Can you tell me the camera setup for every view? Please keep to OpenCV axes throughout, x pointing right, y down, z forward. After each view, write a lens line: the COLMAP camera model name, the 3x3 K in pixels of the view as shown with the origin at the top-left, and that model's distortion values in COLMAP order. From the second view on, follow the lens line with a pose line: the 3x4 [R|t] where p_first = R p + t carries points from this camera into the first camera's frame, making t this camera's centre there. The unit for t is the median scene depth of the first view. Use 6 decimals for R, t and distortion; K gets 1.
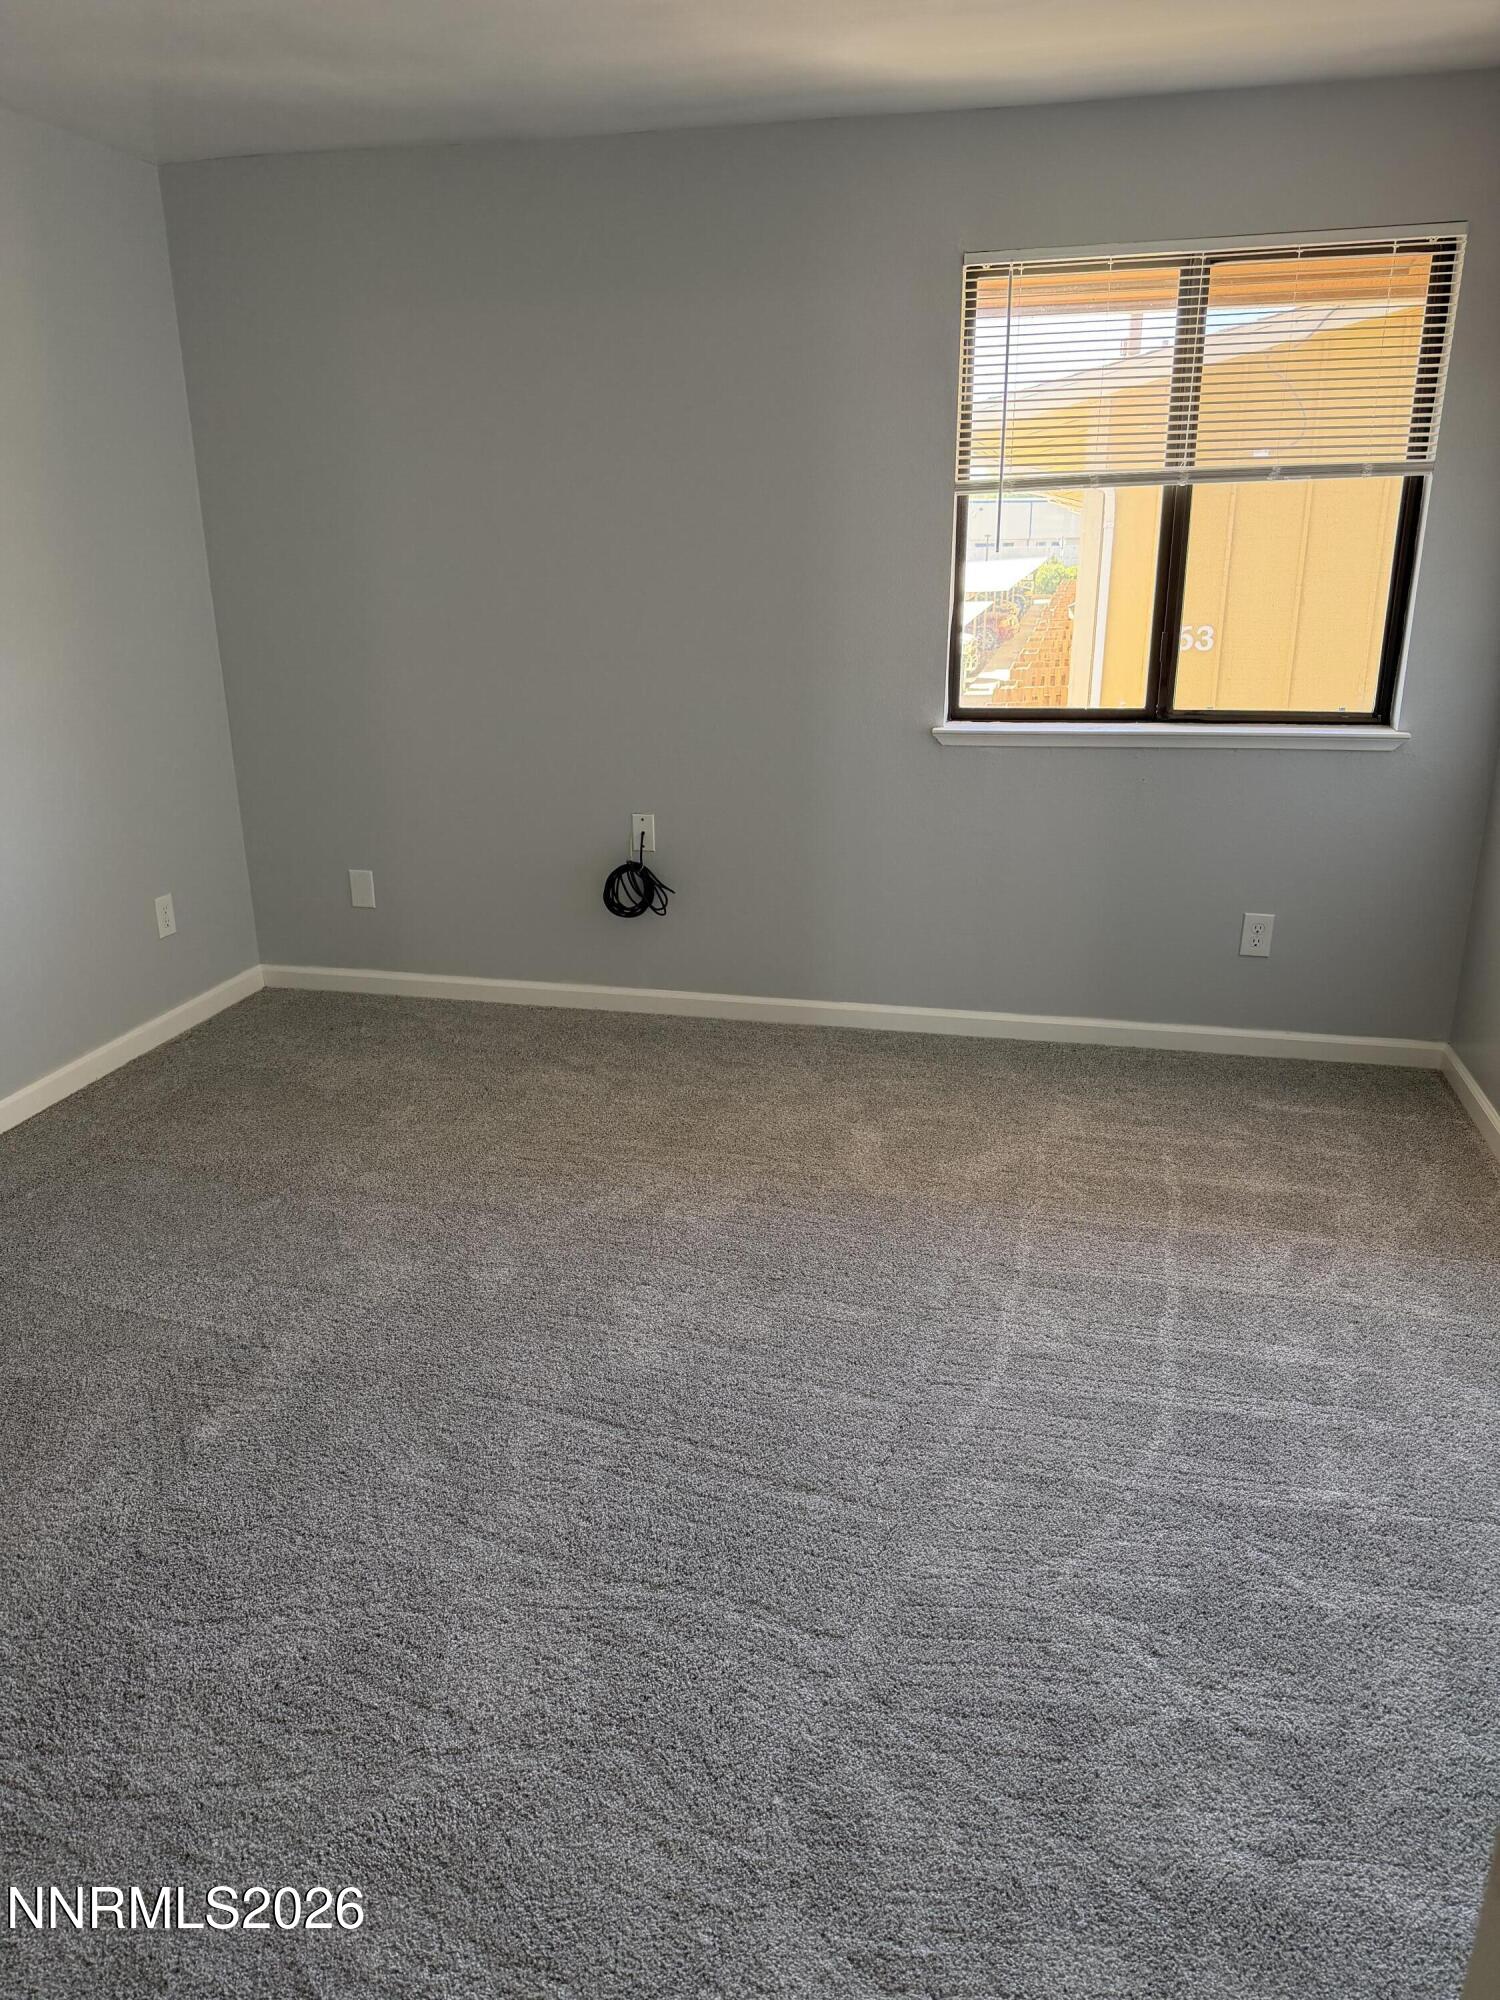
lens RADIAL K [[1404.5, 0, 750.0], [0, 1404.5, 1000.0], [0, 0, 1]] dist [0.120967, -0.166424]
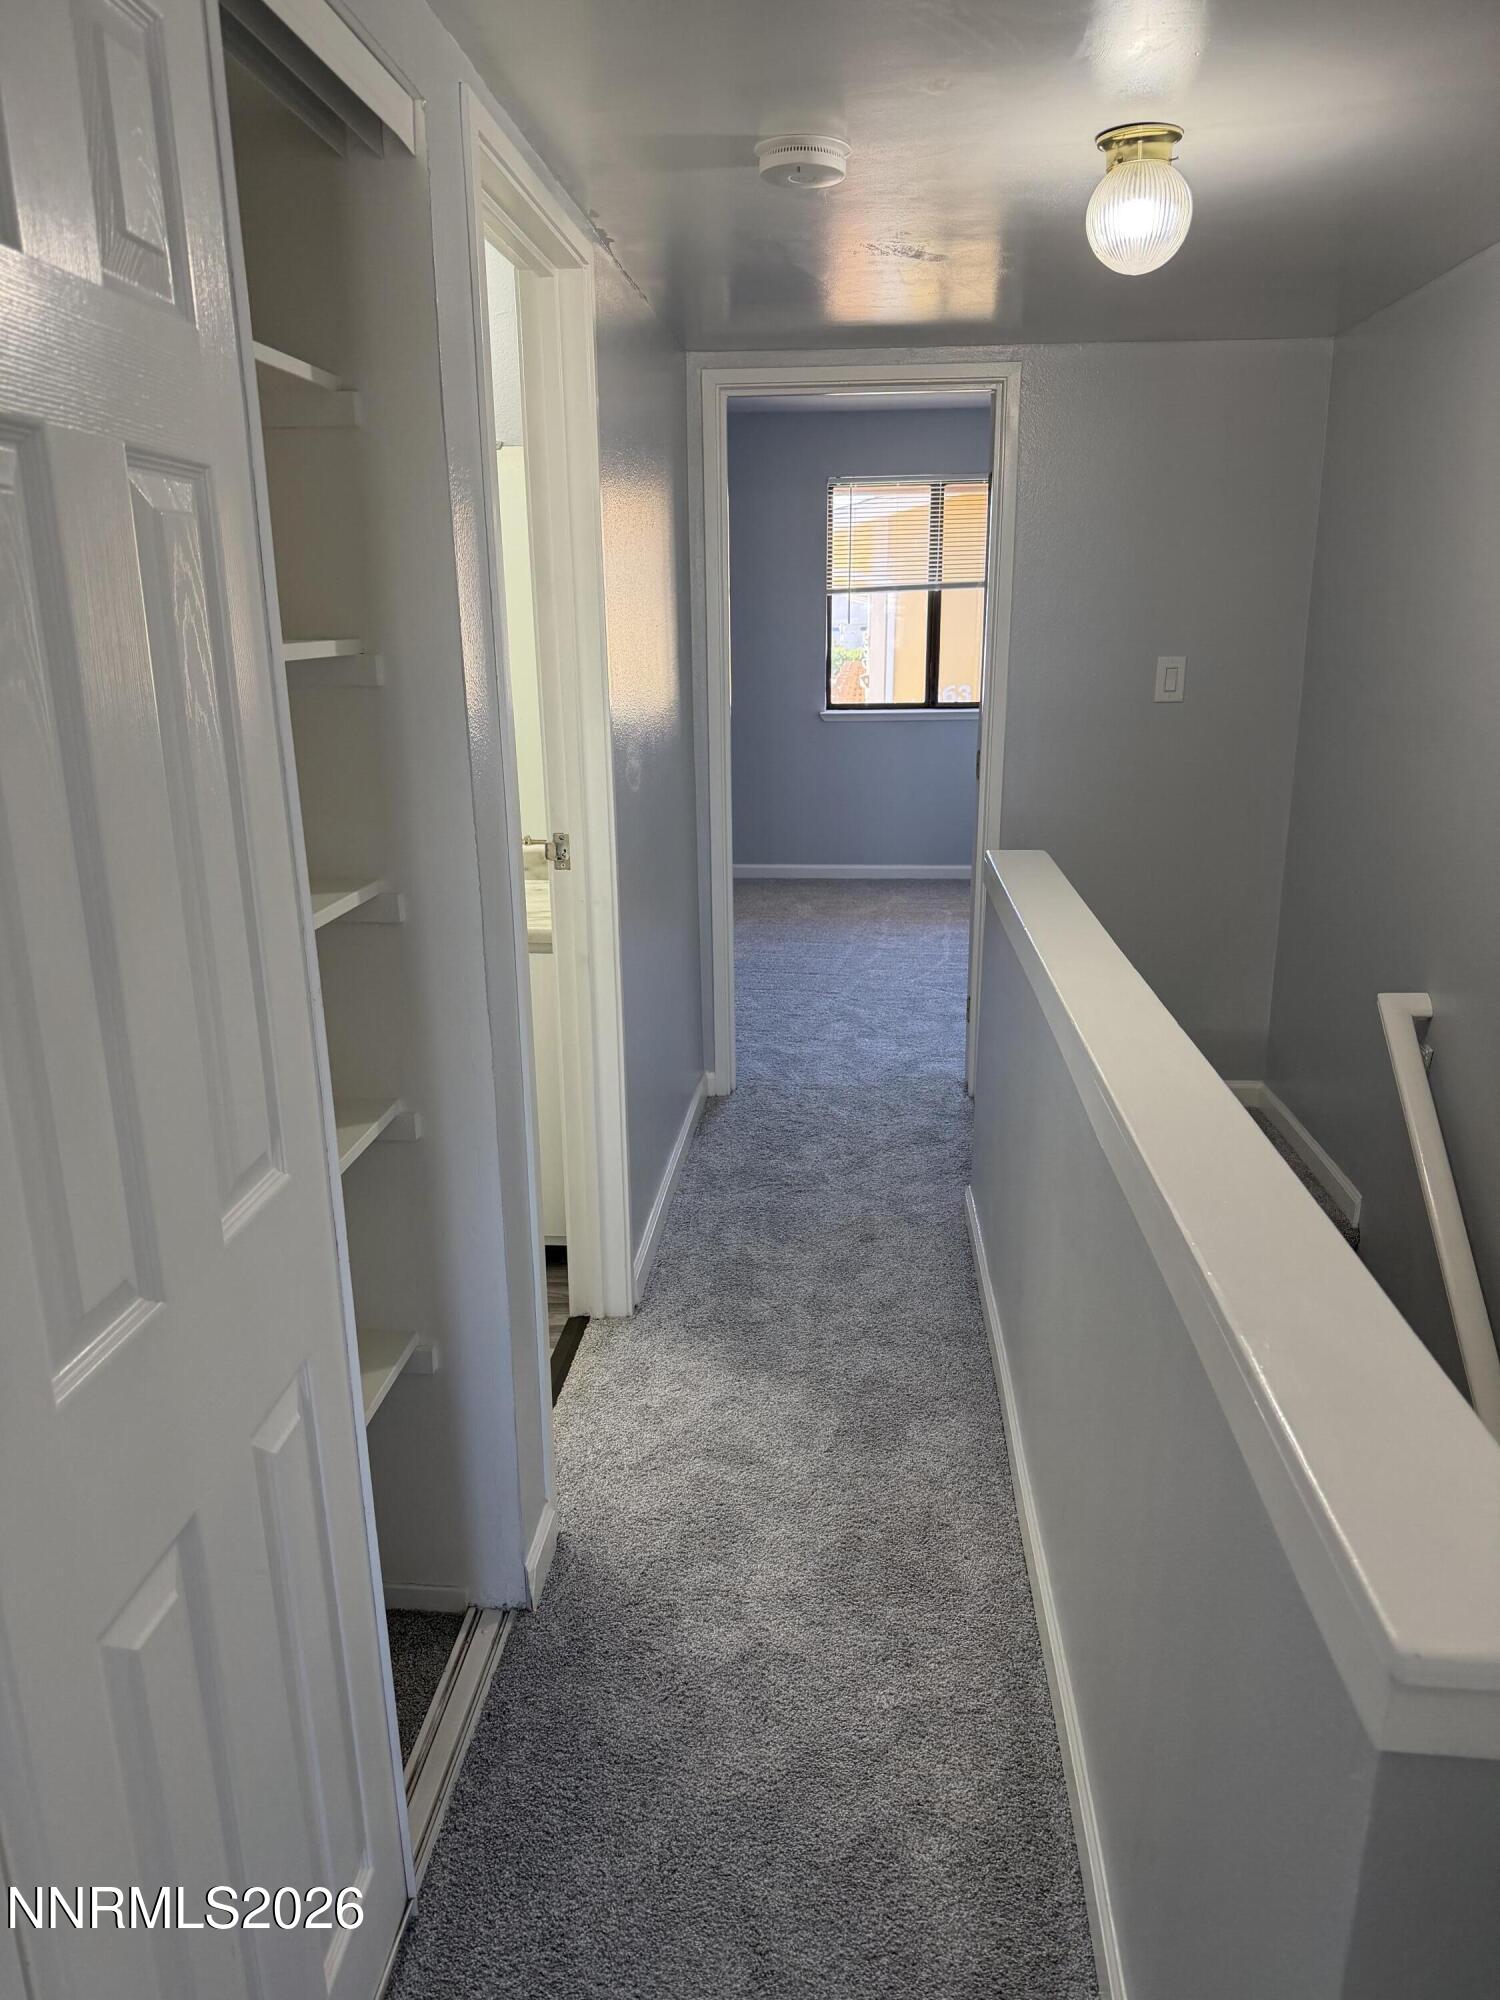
lens RADIAL K [[1404.5, 0, 750.0], [0, 1404.5, 1000.0], [0, 0, 1]] dist [0.120967, -0.166424]
pose [[0.989495, -0.039324, 0.139119, -0.256542], [0.046543, 0.997713, -0.049023, 0.298737], [-0.136873, 0.054983, 0.989062, -0.903152]]
